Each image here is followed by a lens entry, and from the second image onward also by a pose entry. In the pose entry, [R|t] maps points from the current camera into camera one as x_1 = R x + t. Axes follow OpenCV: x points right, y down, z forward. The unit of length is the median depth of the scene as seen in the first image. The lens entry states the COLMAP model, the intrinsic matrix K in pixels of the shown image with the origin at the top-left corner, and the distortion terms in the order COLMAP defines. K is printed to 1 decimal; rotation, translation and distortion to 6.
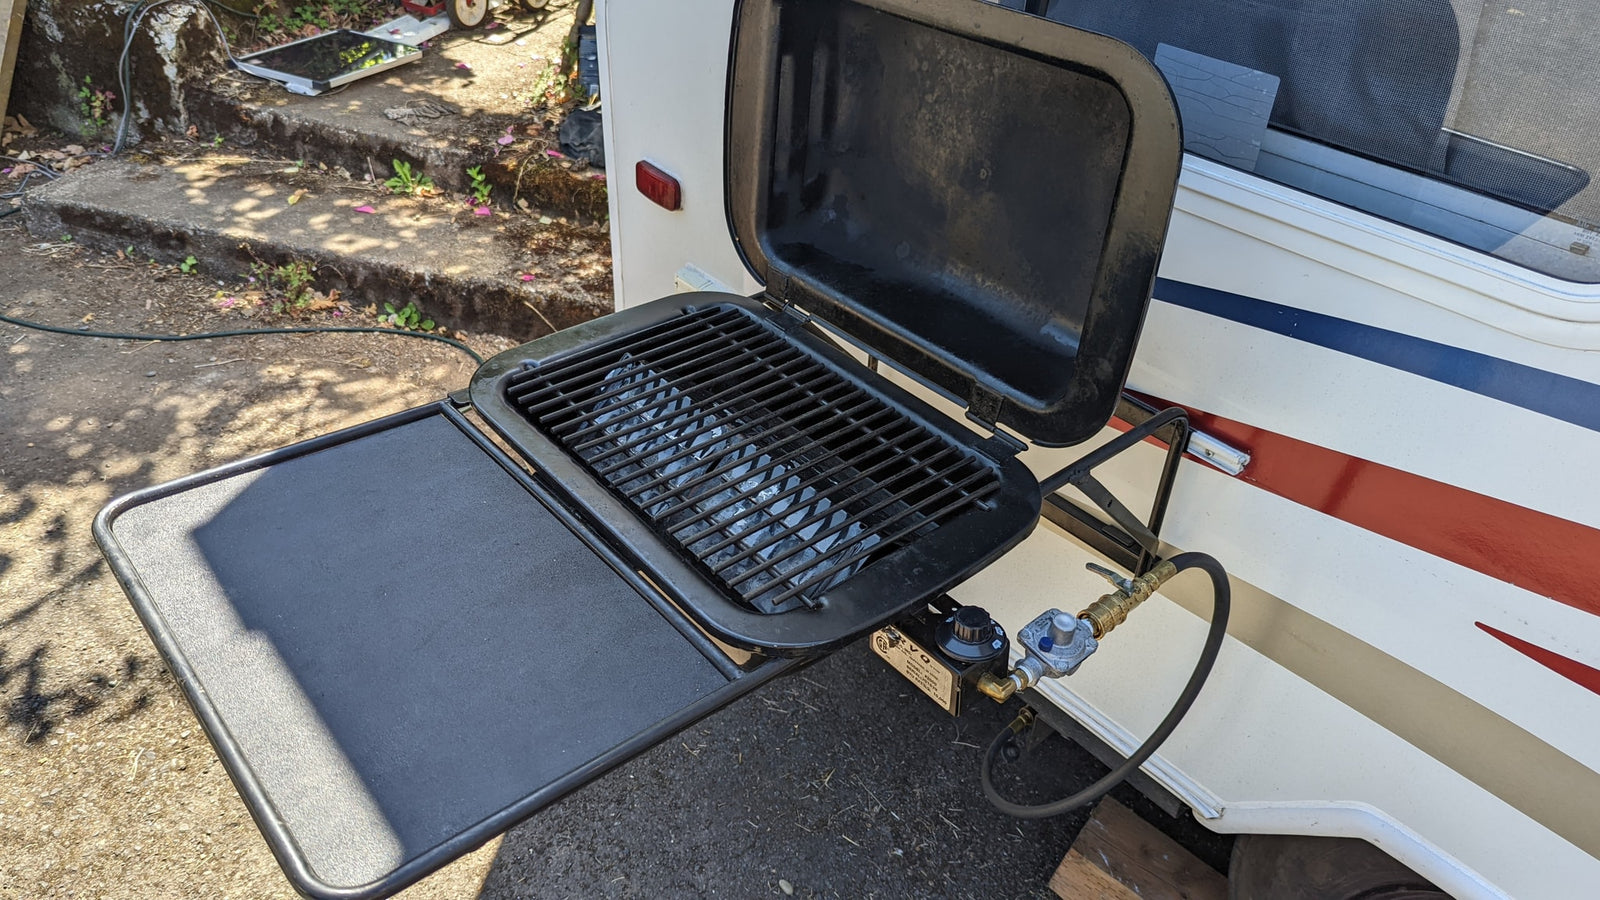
lens RADIAL K [[1077.8, 0, 843.2], [0, 1077.8, 448.2], [0, 0, 1]] dist [0.057335, -0.062838]
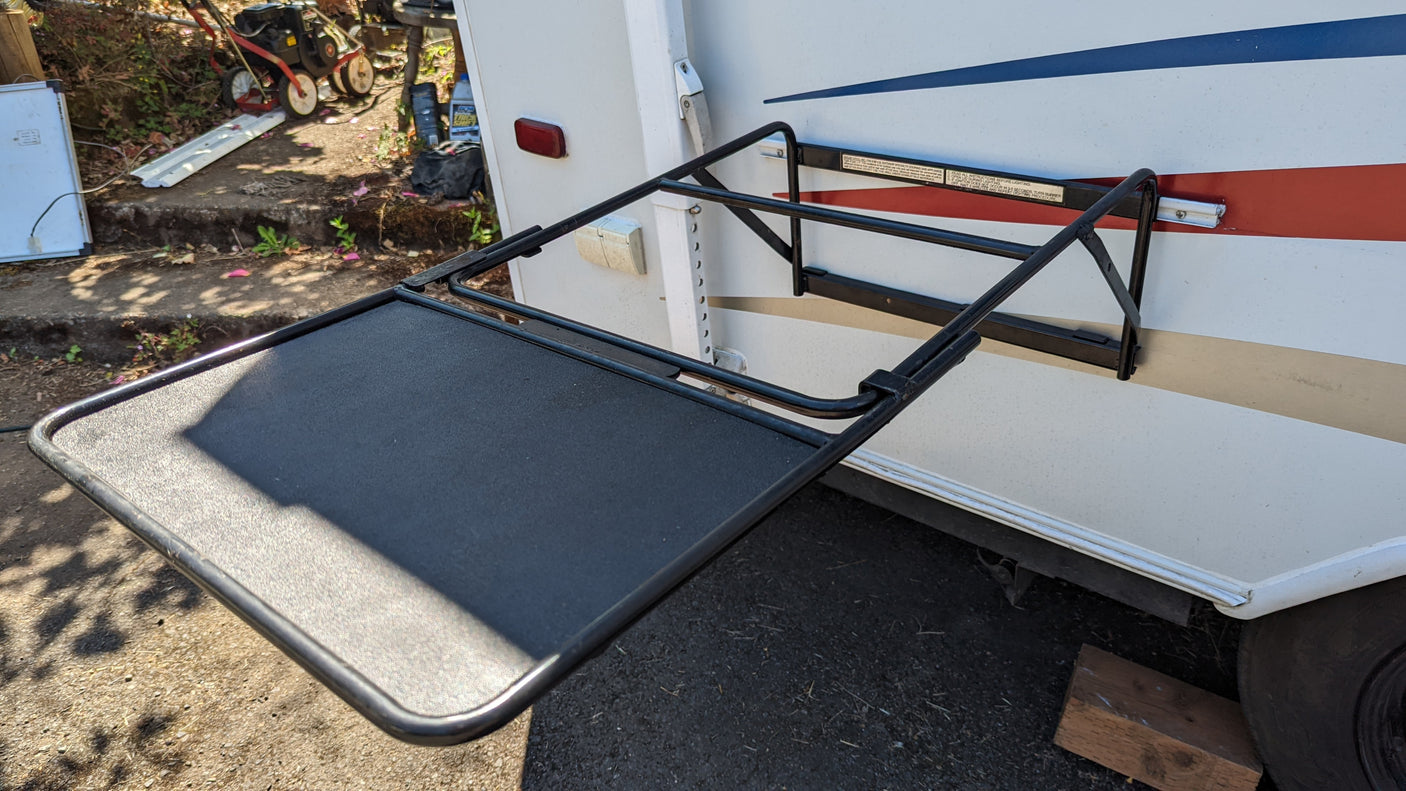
lens RADIAL K [[947.1, 0, 741.0], [0, 947.1, 394.0], [0, 0, 1]] dist [0.057335, -0.062838]
pose [[0.978368, -0.193131, 0.074136, -0.056054], [0.198494, 0.977348, -0.073422, 0.055703], [-0.058276, 0.086549, 0.994542, 0.065264]]
